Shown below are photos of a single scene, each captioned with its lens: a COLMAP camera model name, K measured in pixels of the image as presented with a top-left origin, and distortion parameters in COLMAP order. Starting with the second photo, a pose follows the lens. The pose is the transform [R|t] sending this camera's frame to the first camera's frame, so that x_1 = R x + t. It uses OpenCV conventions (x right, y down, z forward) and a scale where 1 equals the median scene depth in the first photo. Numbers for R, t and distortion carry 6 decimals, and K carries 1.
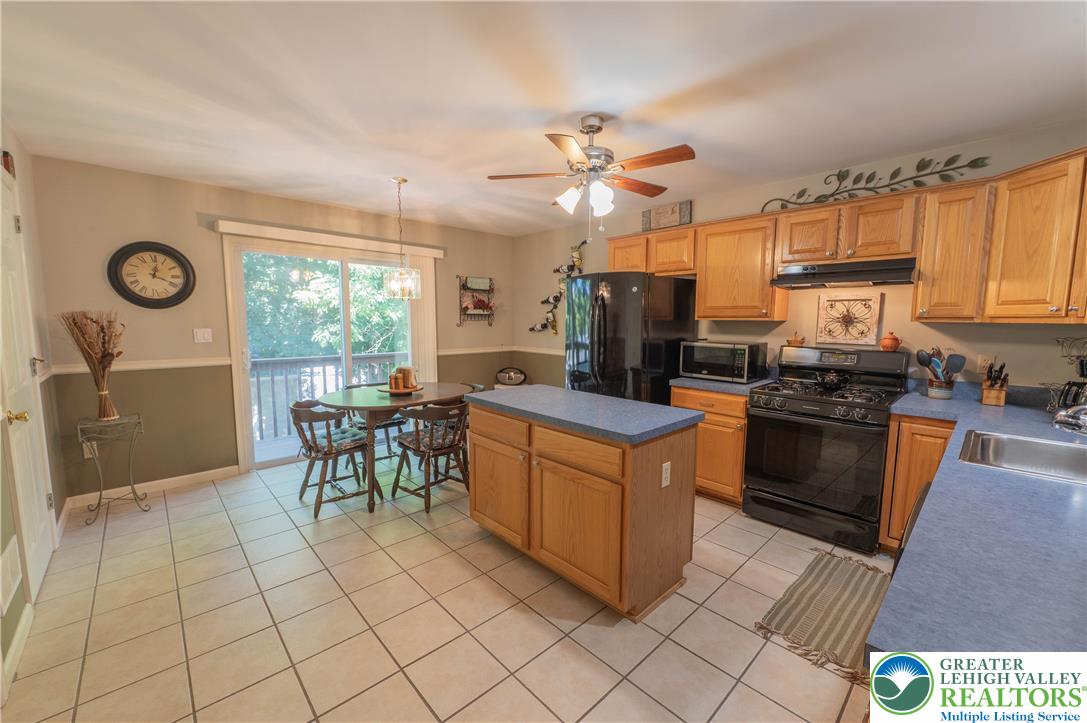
lens RADIAL K [[437.0, 0, 543.1], [0, 437.0, 361.6], [0, 0, 1]] dist [-0.002313, 0.000256]
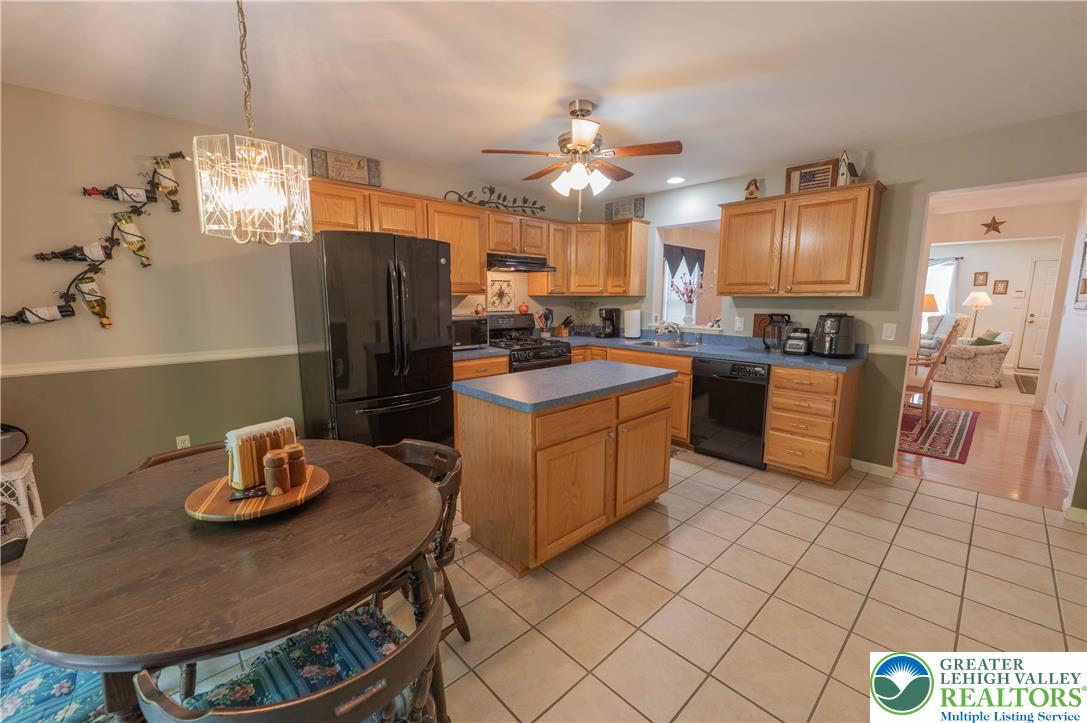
lens RADIAL K [[437.0, 0, 549.7], [0, 437.0, 361.9], [0, 0, 1]] dist [-0.002313, 0.000256]
pose [[-0.020199, -0.157039, 0.987386, -0.876722], [0.096501, 0.982670, 0.158263, -0.100985], [-0.995128, 0.098480, -0.004694, 0.980341]]
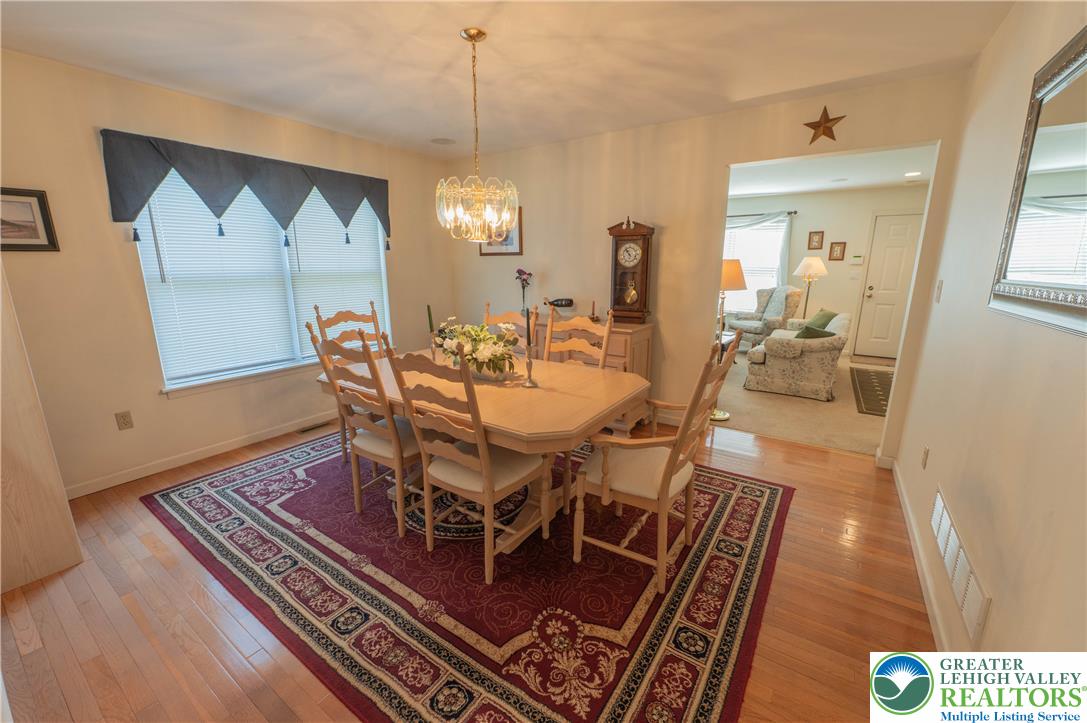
lens RADIAL K [[437.0, 0, 537.6], [0, 437.0, 360.8], [0, 0, 1]] dist [-0.002313, 0.000256]
pose [[-0.220367, -0.220691, 0.950123, -0.441774], [0.093387, 0.964820, 0.245765, -0.052053], [-0.970936, 0.142888, -0.192005, 0.511782]]
